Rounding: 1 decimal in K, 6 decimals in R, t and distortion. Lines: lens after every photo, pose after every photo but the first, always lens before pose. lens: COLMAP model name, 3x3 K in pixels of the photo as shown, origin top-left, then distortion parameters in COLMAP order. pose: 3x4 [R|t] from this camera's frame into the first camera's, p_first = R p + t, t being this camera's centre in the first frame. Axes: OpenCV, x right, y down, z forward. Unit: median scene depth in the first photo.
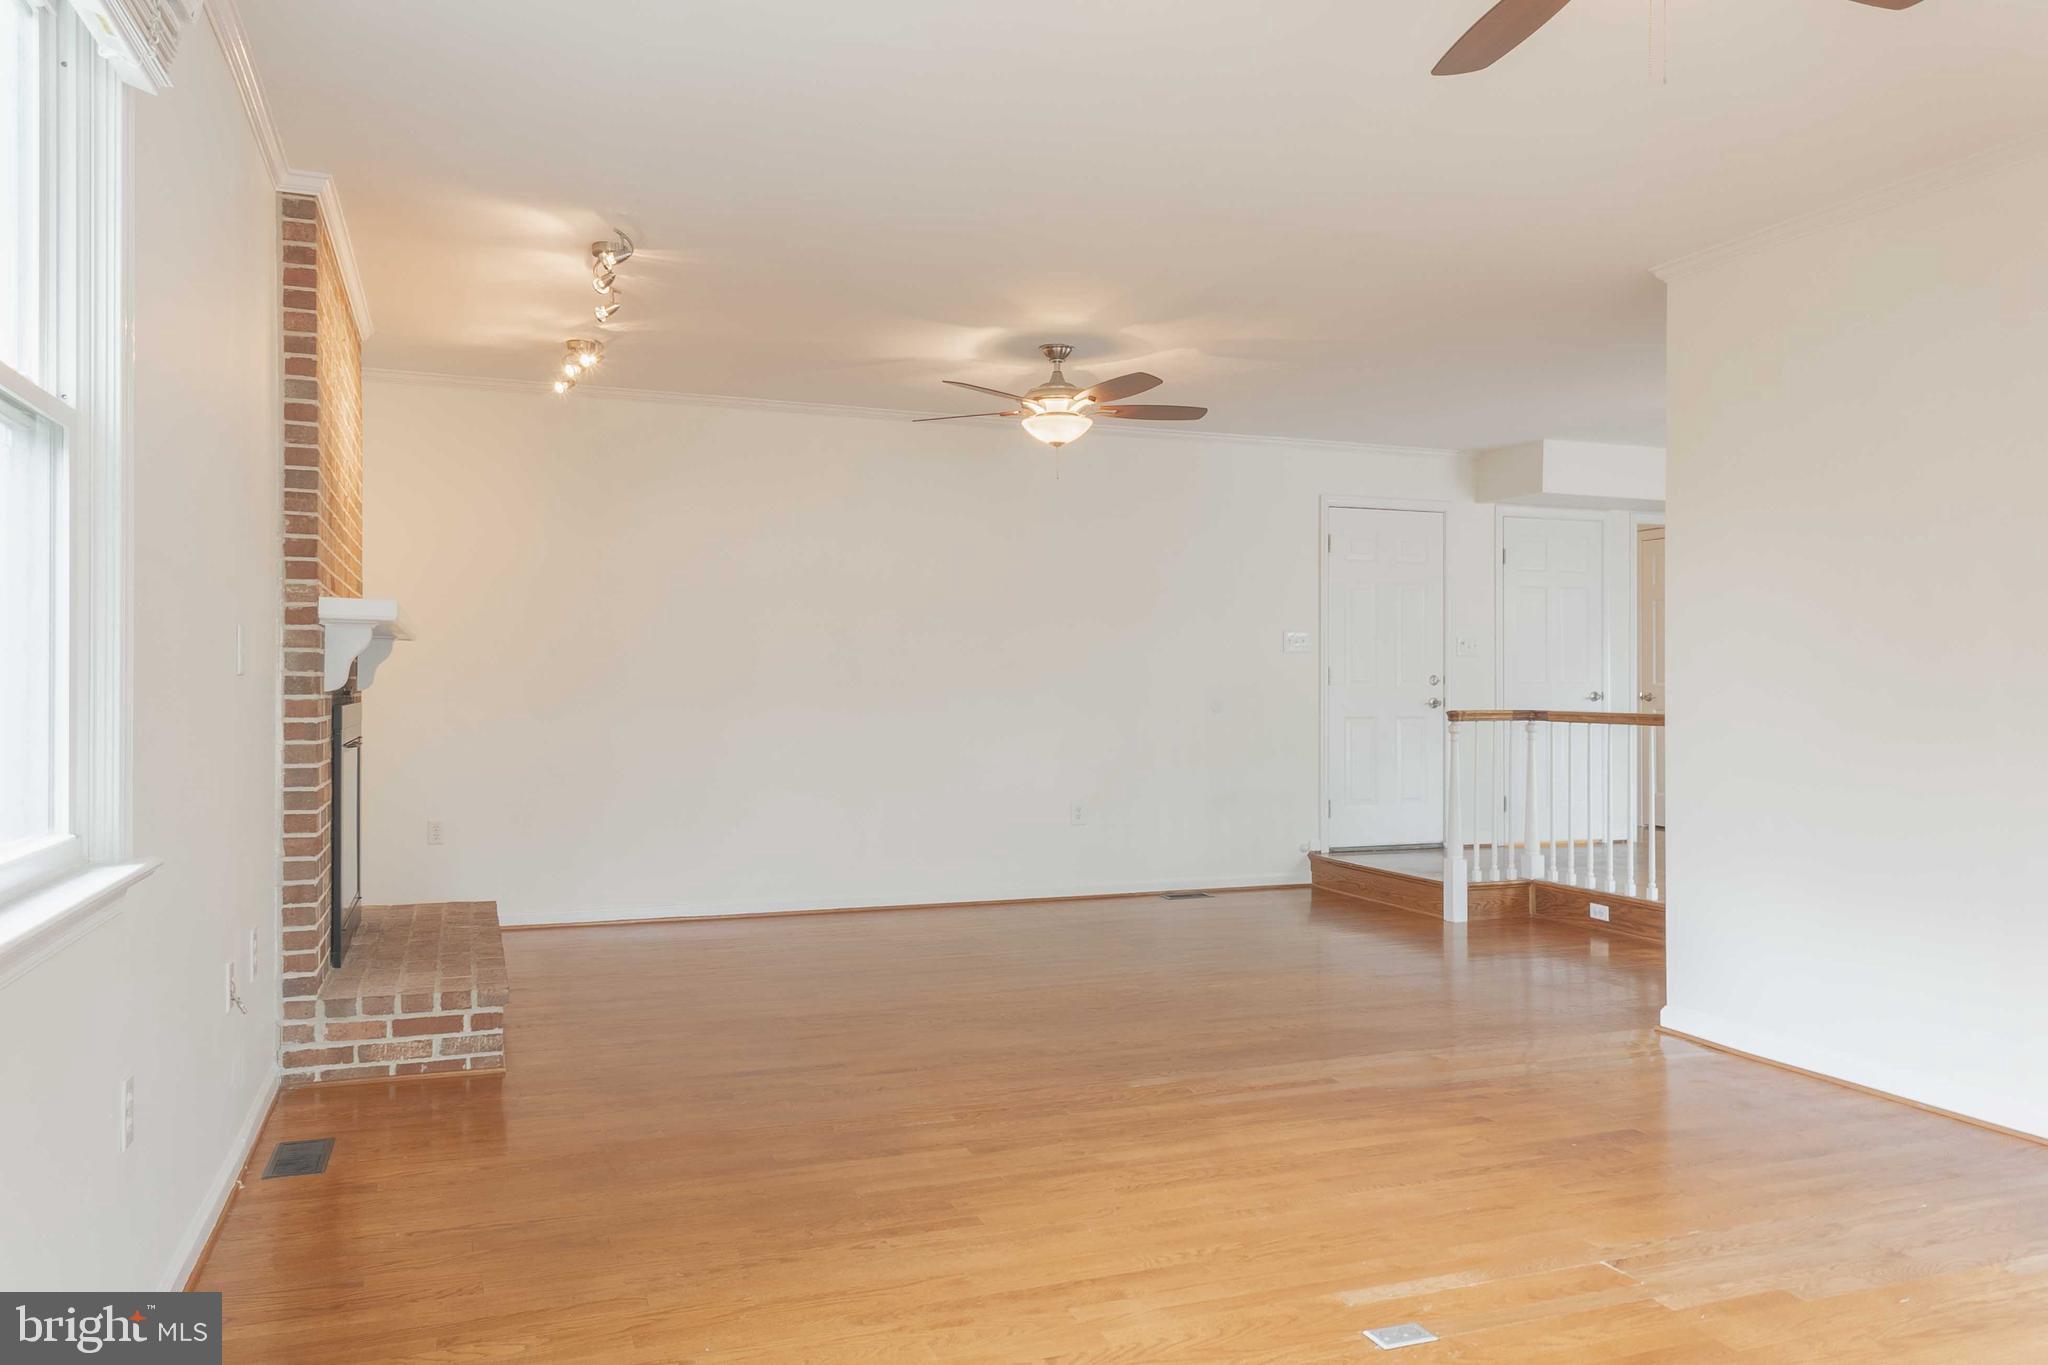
lens RADIAL K [[1462.4, 0, 1035.5], [0, 1462.4, 689.9], [0, 0, 1]] dist [0.049297, -0.028244]
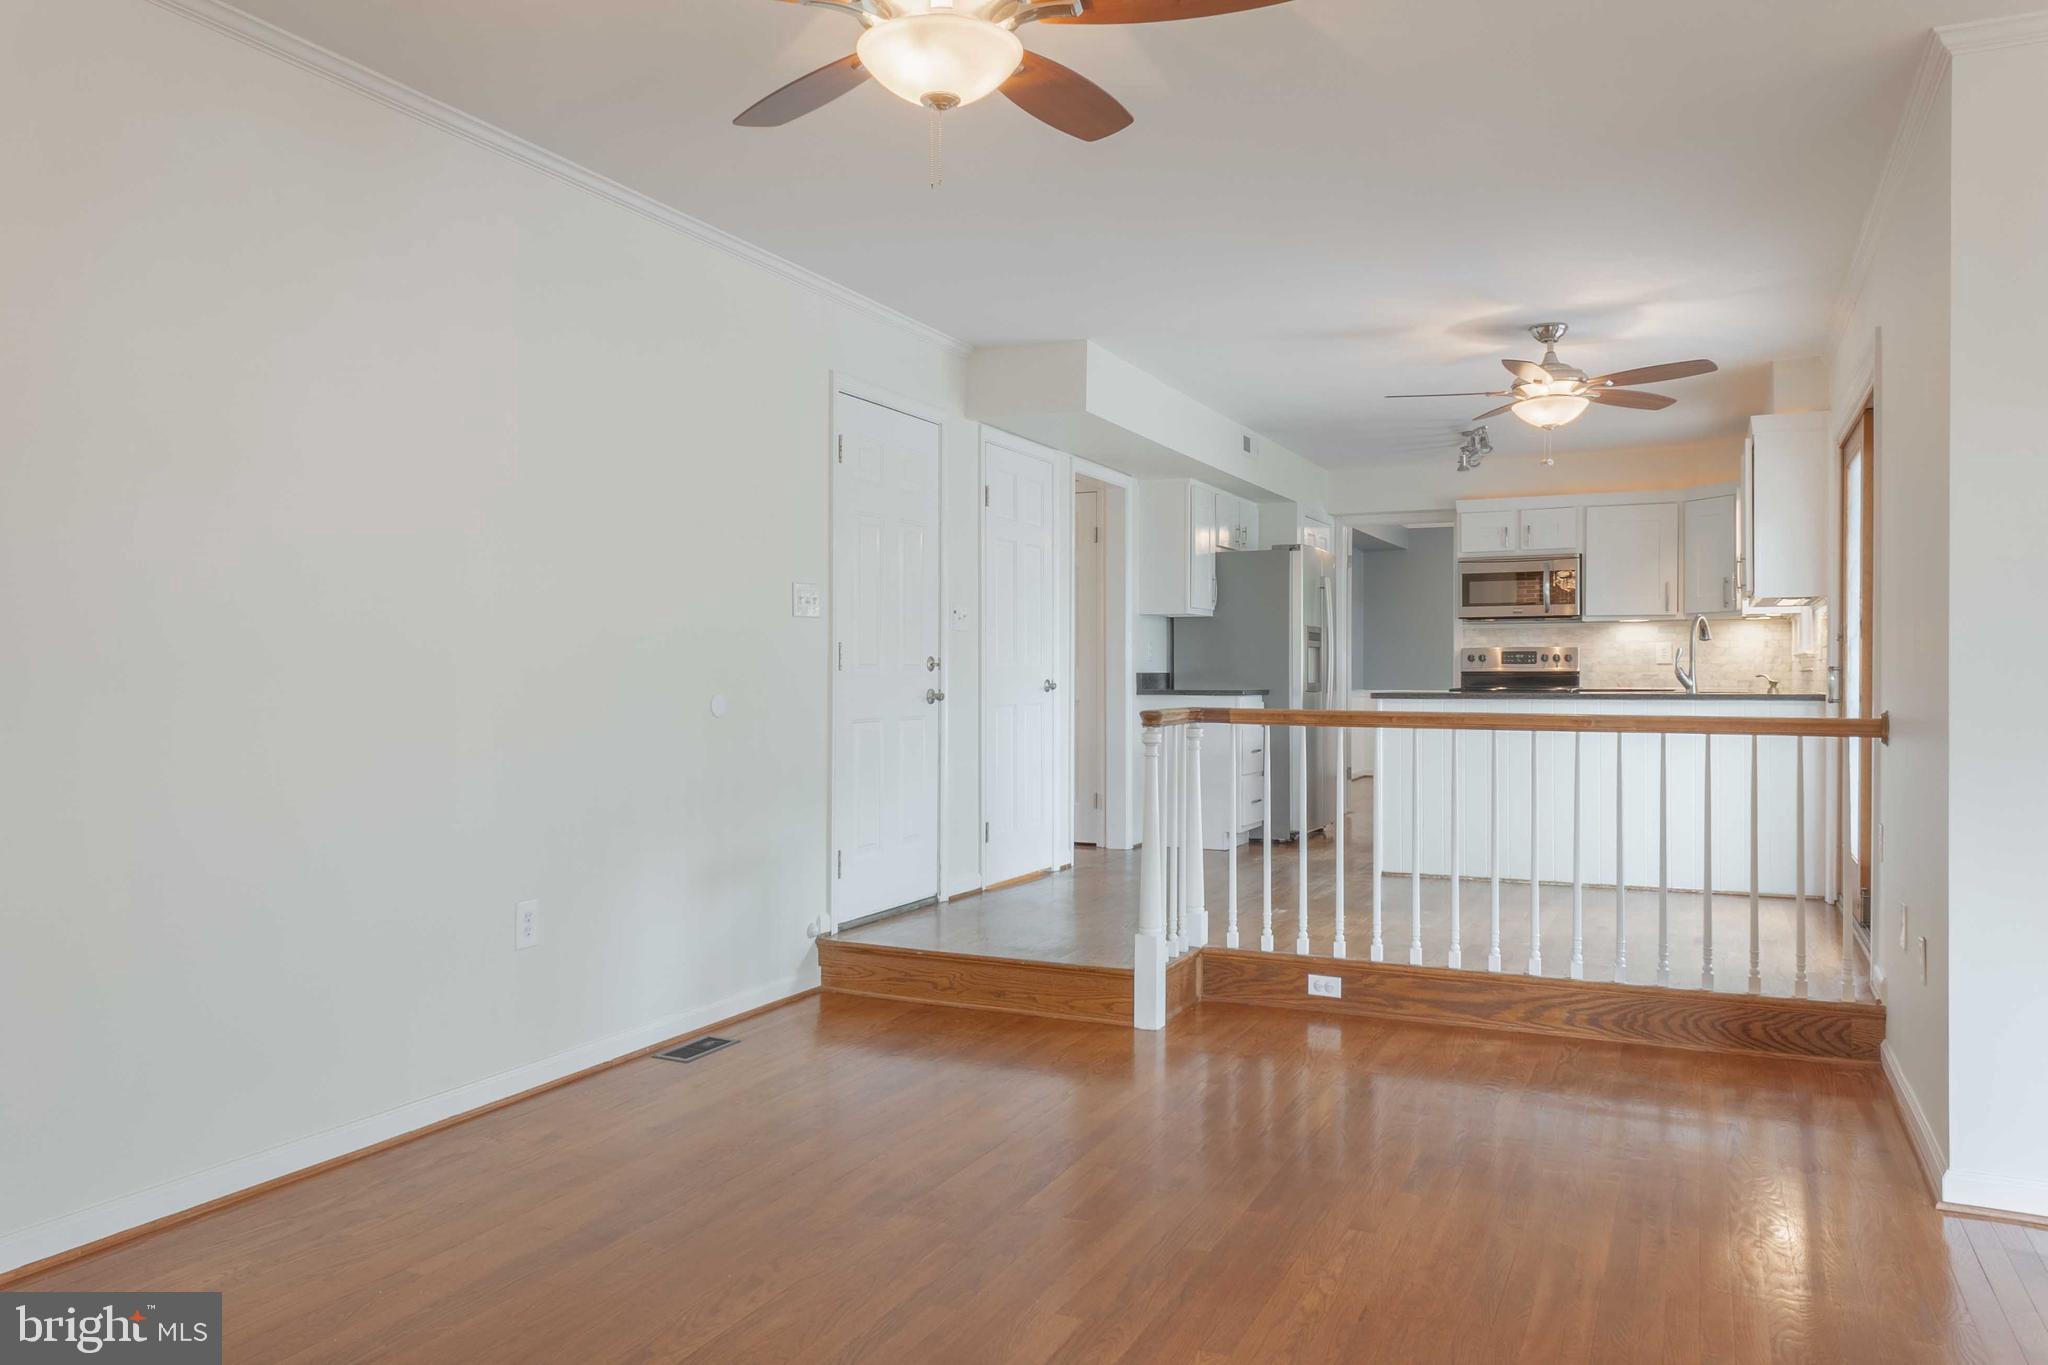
lens RADIAL K [[1462.4, 0, 1009.5], [0, 1462.4, 674.3], [0, 0, 1]] dist [0.049297, -0.028244]
pose [[0.710945, 0.002835, 0.703242, -0.226757], [-0.002823, 0.999995, -0.001177, -0.001229], [-0.703242, -0.001148, 0.710950, 0.572396]]
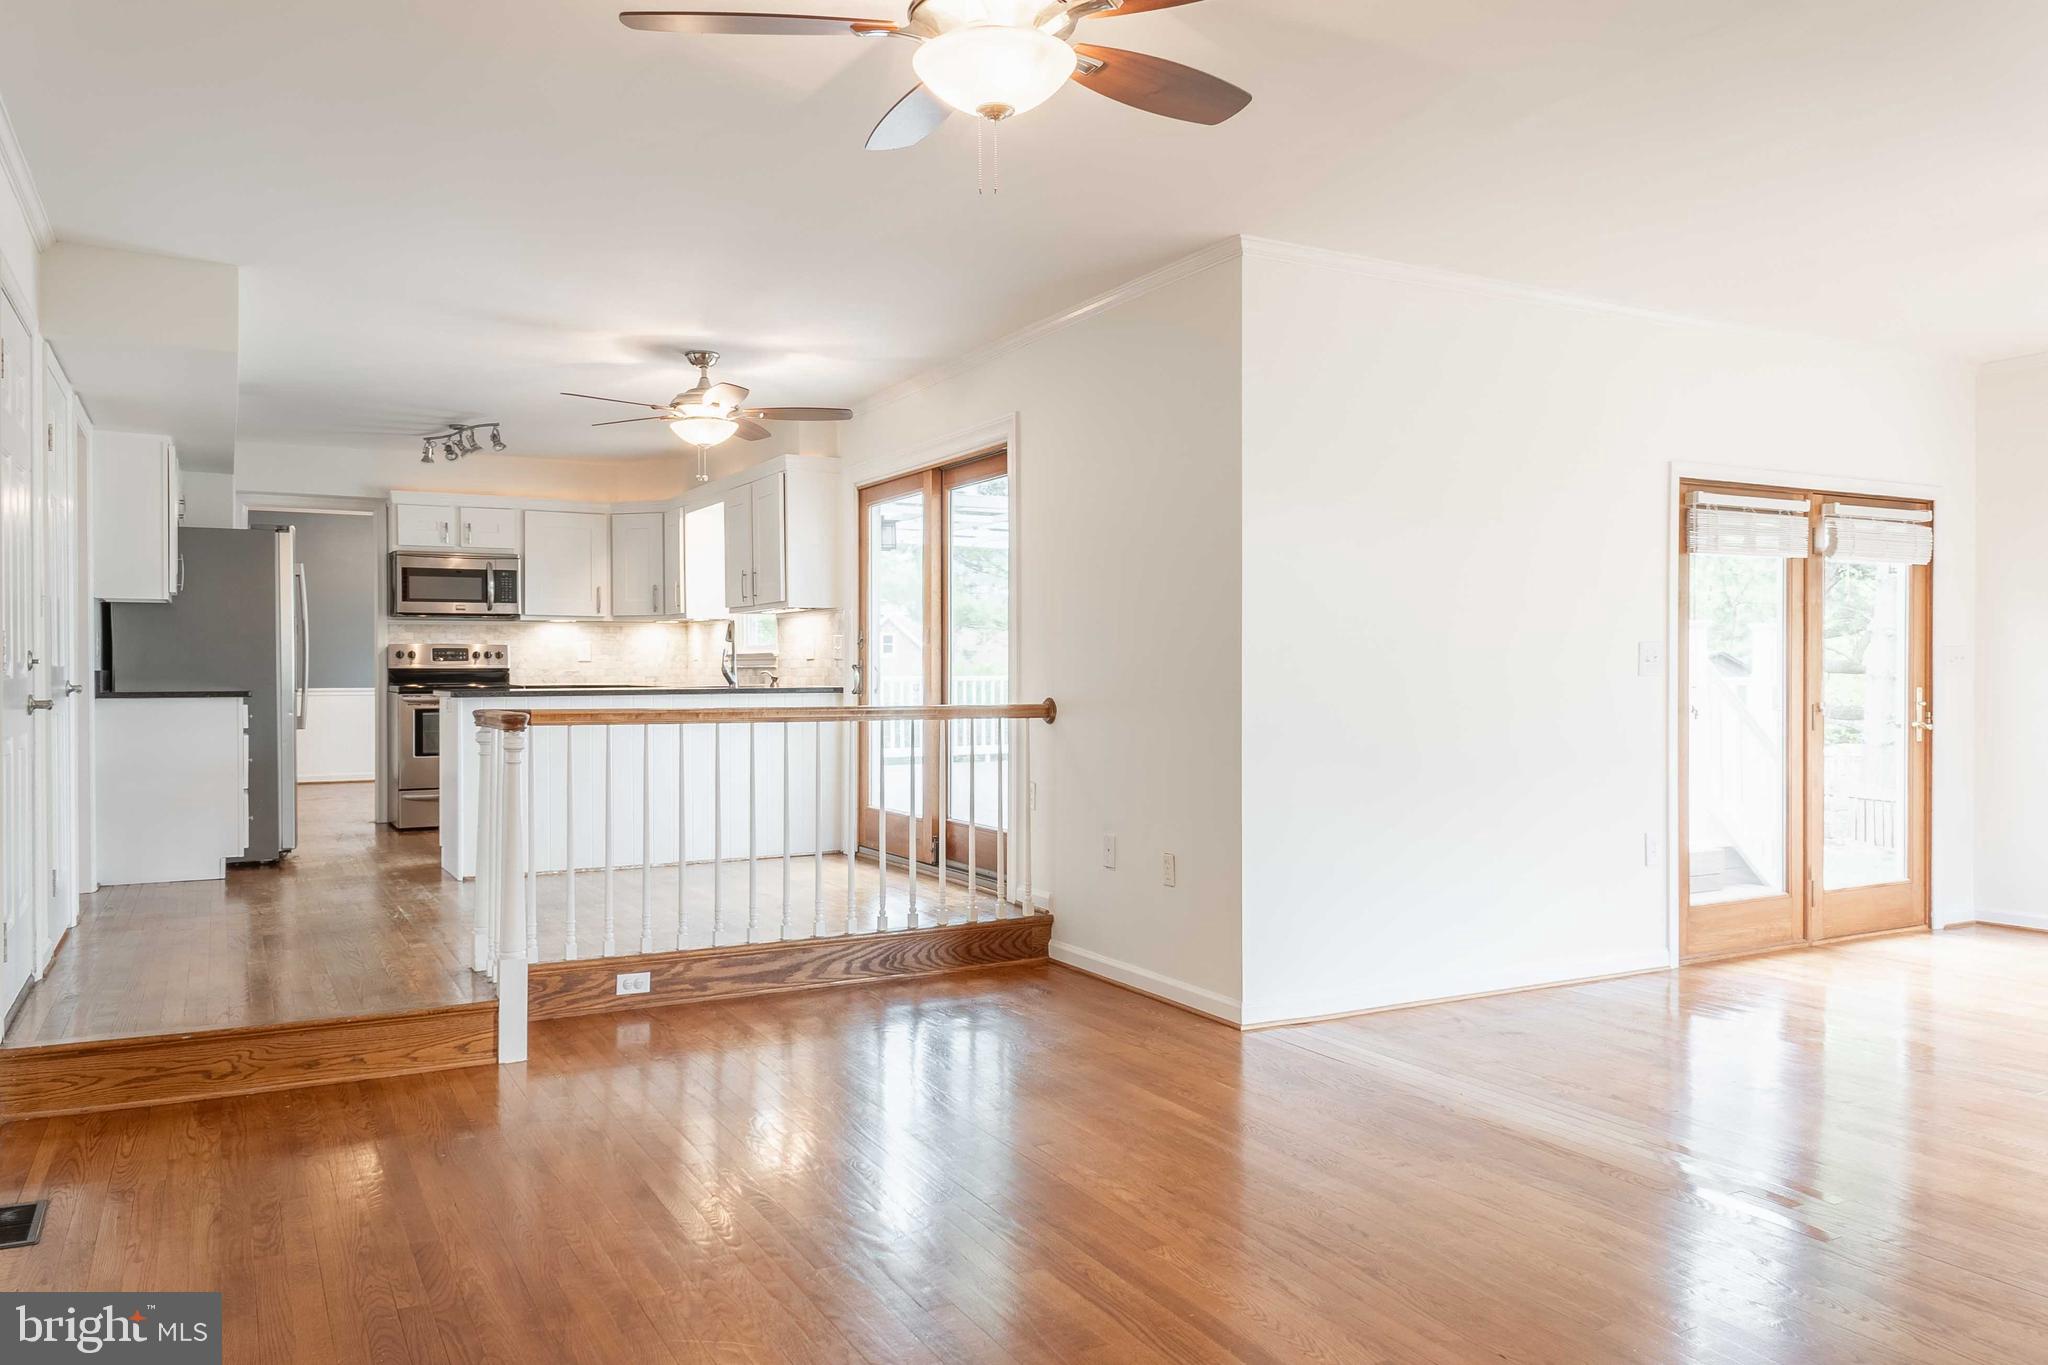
lens RADIAL K [[1462.4, 0, 1009.9], [0, 1462.4, 683.3], [0, 0, 1]] dist [0.049297, -0.028244]
pose [[-0.139476, -0.006624, 0.990203, -0.345975], [0.001393, 0.999975, 0.006885, -0.001868], [-0.990224, 0.002340, -0.139464, 0.881343]]
